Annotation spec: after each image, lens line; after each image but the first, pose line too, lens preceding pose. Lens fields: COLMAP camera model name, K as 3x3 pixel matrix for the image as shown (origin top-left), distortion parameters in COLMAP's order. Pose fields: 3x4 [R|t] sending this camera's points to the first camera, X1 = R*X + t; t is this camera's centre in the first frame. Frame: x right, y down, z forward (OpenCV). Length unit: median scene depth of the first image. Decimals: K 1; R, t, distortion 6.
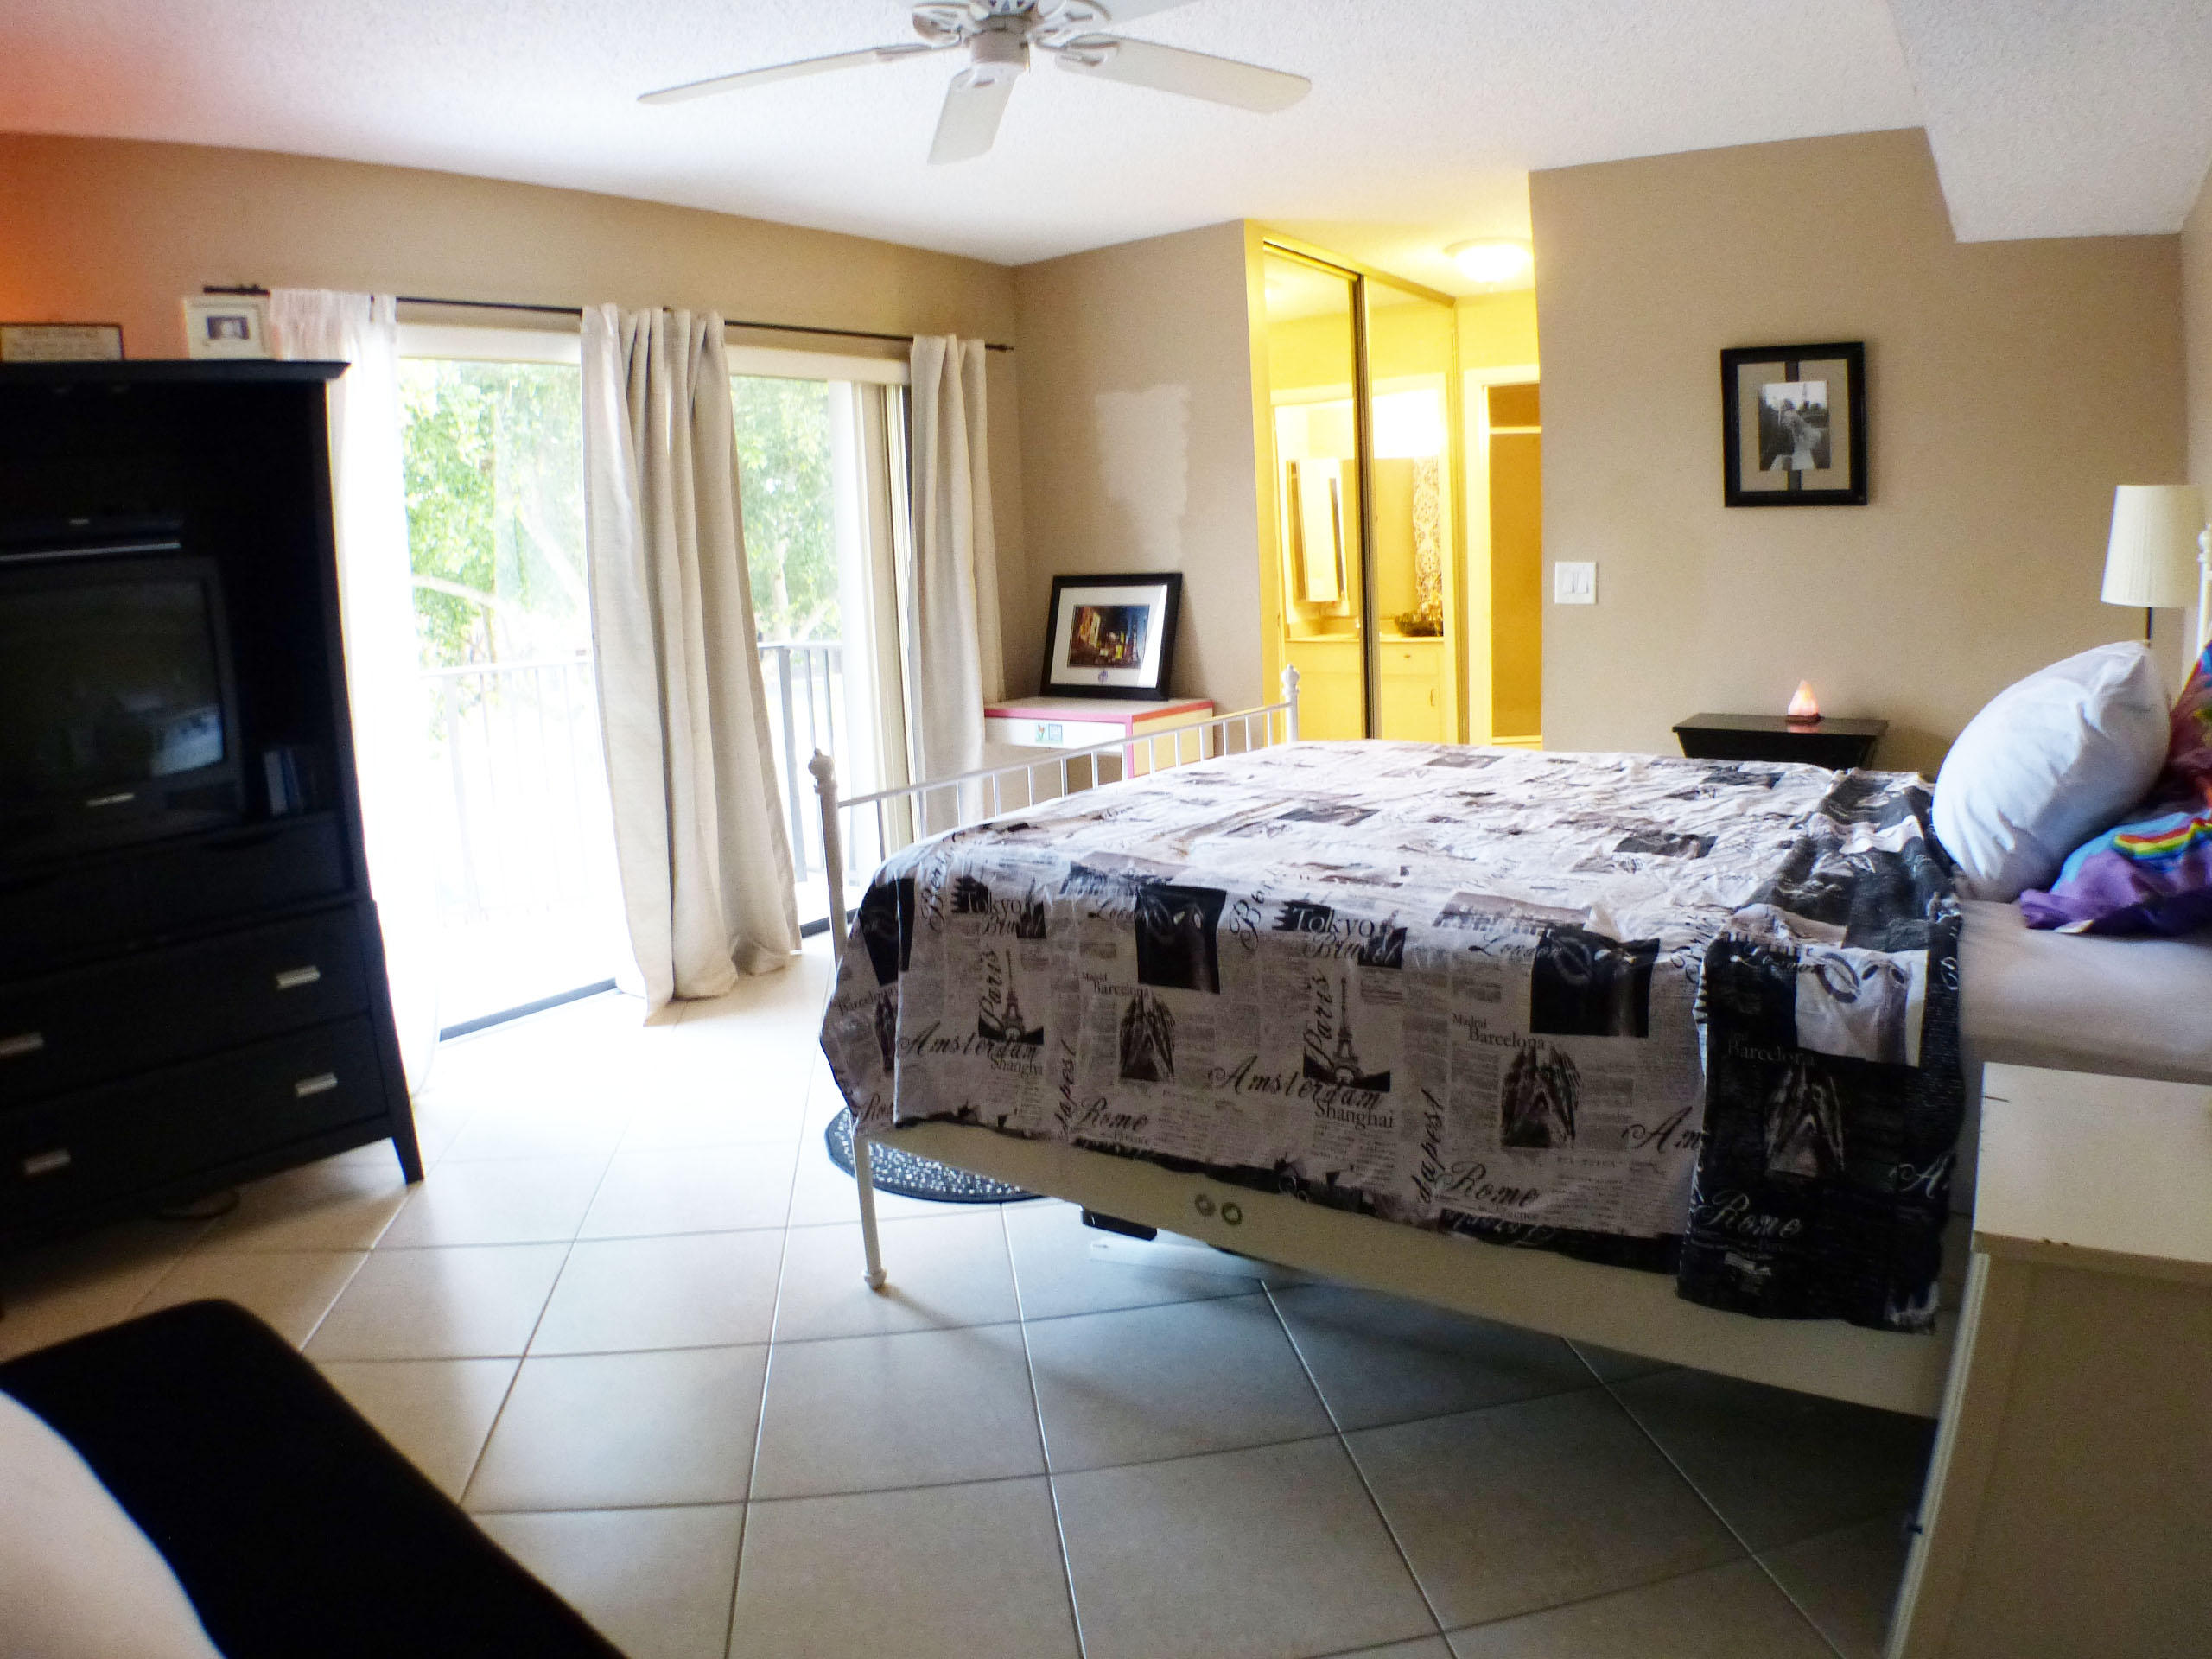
lens RADIAL K [[1369.1, 0, 1100.3], [0, 1369.1, 822.3], [0, 0, 1]] dist [-0.214453, 0.045840]
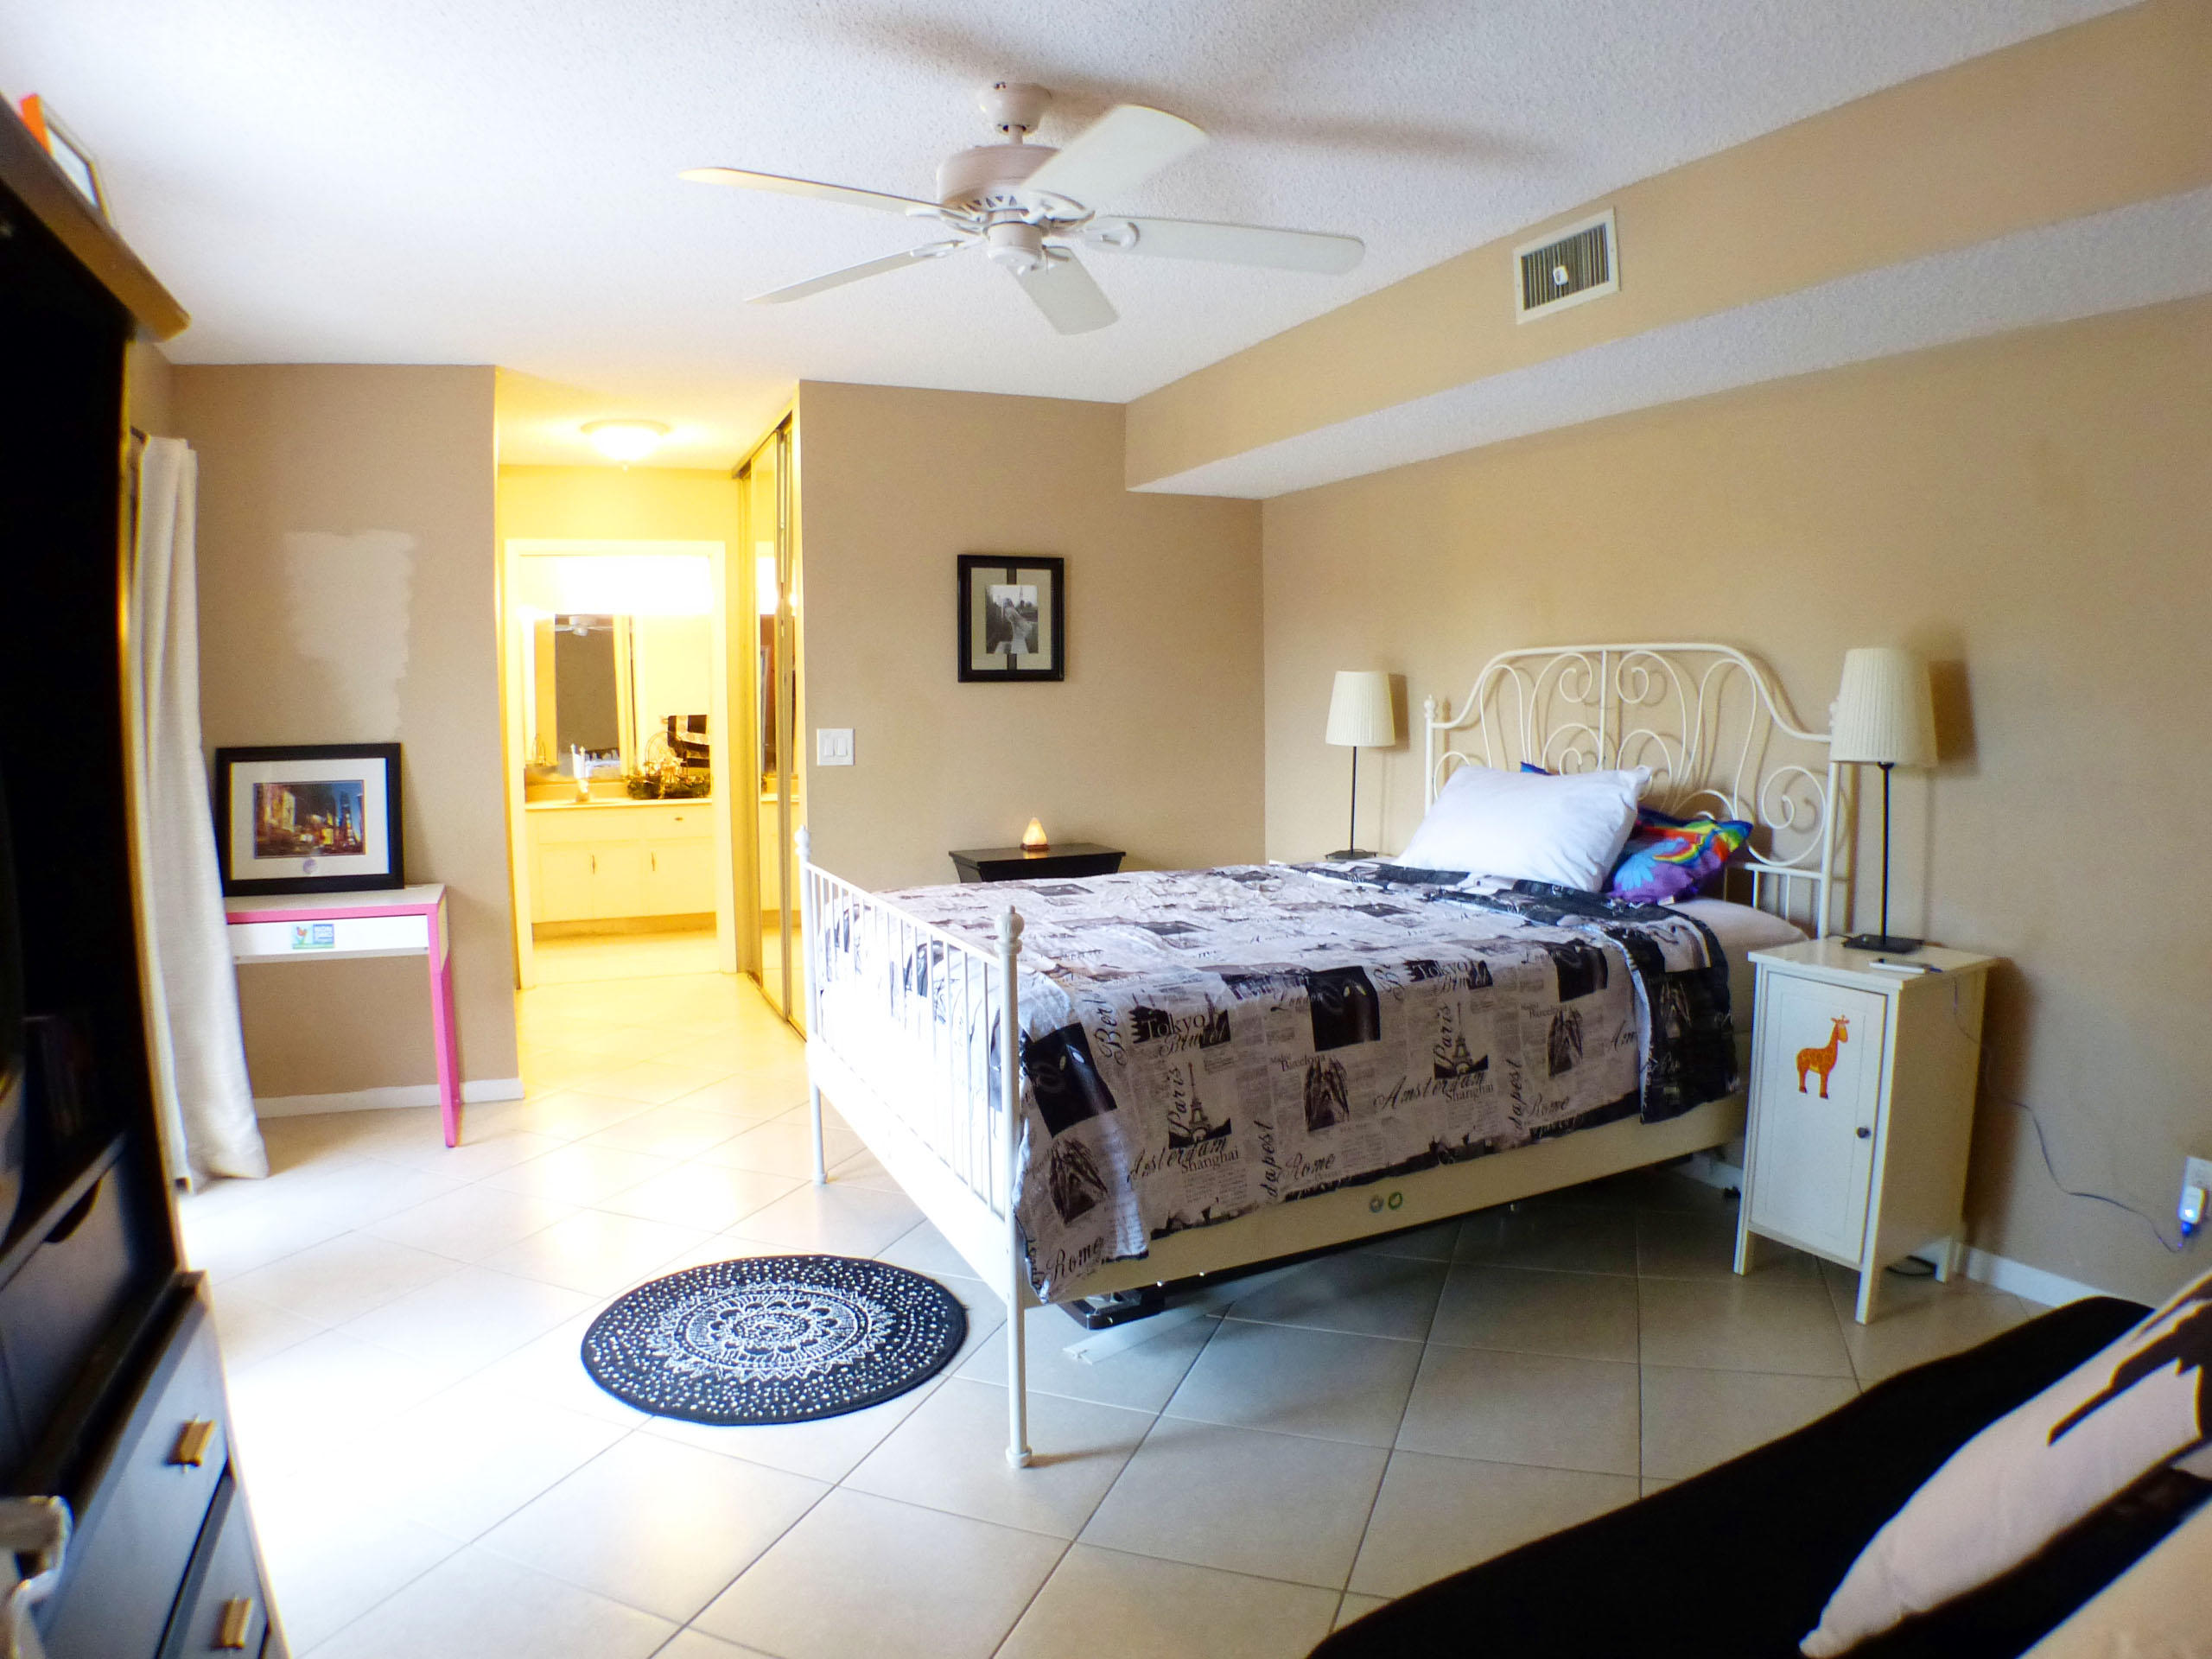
lens RADIAL K [[1369.1, 0, 1100.3], [0, 1369.1, 822.3], [0, 0, 1]] dist [-0.214453, 0.045840]
pose [[0.477620, -0.037264, 0.877776, -1.068855], [0.152684, 0.987418, -0.041161, -0.066105], [-0.865197, 0.153682, 0.477300, 0.494225]]
